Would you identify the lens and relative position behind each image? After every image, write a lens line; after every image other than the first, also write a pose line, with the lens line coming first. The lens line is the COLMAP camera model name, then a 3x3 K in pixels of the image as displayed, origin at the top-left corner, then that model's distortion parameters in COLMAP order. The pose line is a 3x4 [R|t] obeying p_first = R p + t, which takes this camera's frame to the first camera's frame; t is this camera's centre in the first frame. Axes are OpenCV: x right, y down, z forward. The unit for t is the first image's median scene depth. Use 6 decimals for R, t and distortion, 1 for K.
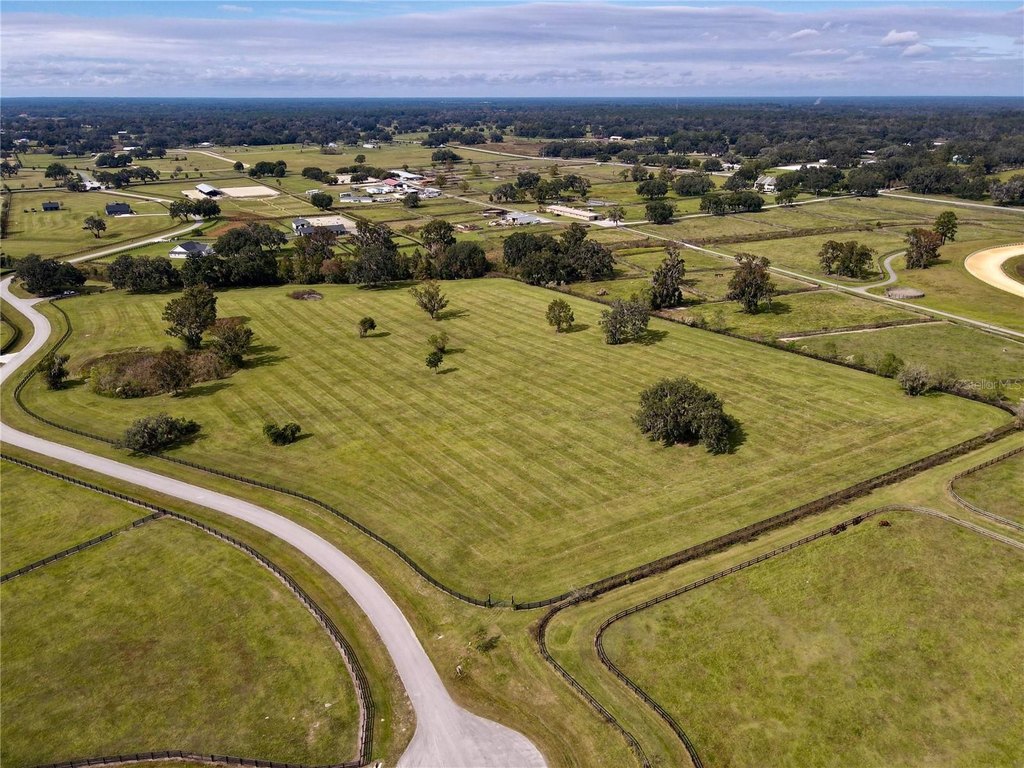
lens RADIAL K [[751.9, 0, 509.0], [0, 751.9, 383.8], [0, 0, 1]] dist [0.003899, 0.017916]
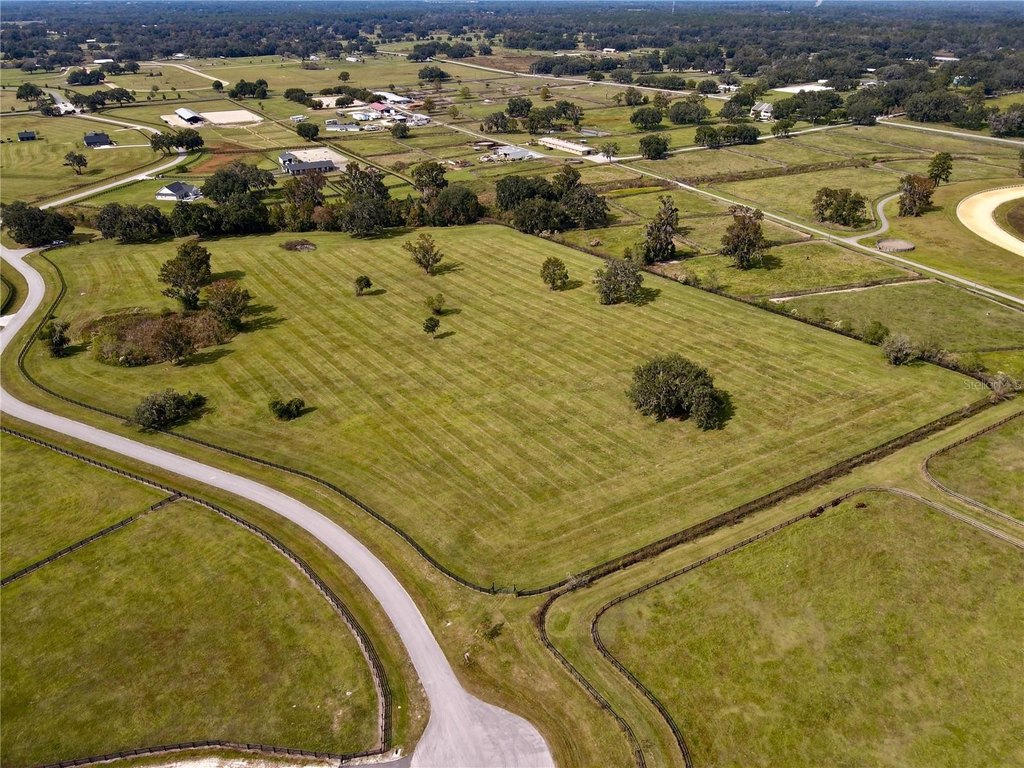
lens RADIAL K [[751.9, 0, 509.0], [0, 751.9, 383.8], [0, 0, 1]] dist [0.003899, 0.017916]
pose [[0.999889, -0.005170, 0.013981, -0.009327], [0.003554, 0.993565, 0.113204, -0.068619], [-0.014477, -0.113142, 0.993473, -0.020723]]
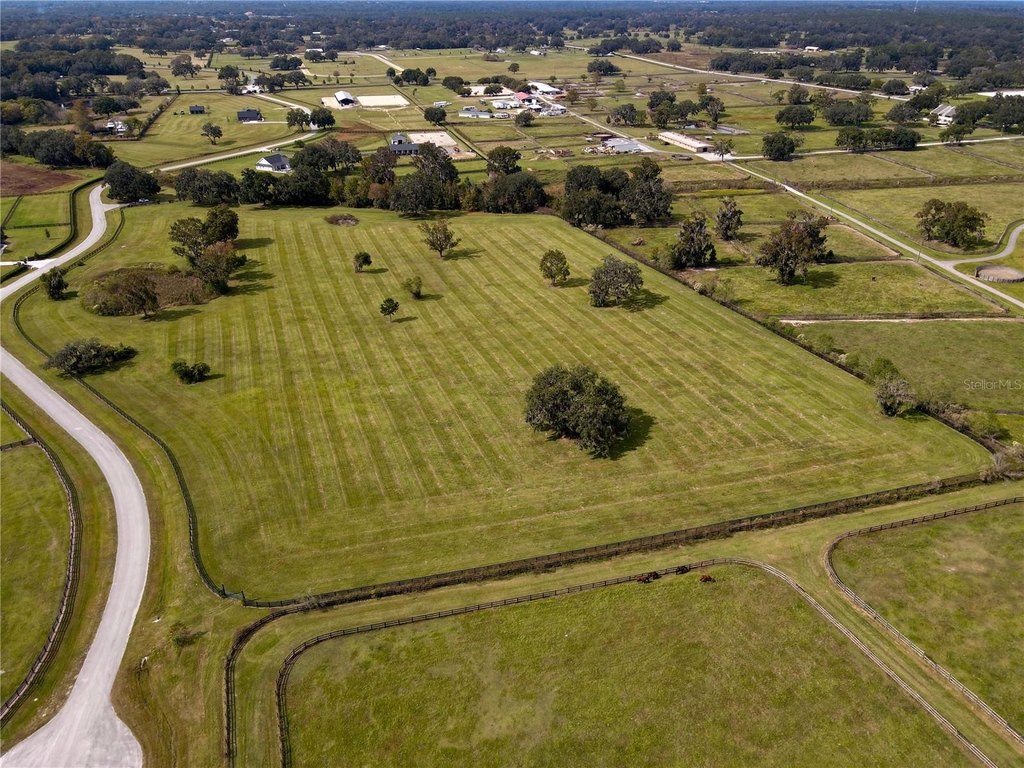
lens RADIAL K [[751.9, 0, 509.0], [0, 751.9, 383.8], [0, 0, 1]] dist [0.003899, 0.017916]
pose [[0.965631, 0.123928, -0.228469, 0.282862], [-0.097531, 0.987546, 0.123451, -0.069414], [0.240923, -0.096925, 0.965692, 0.103934]]
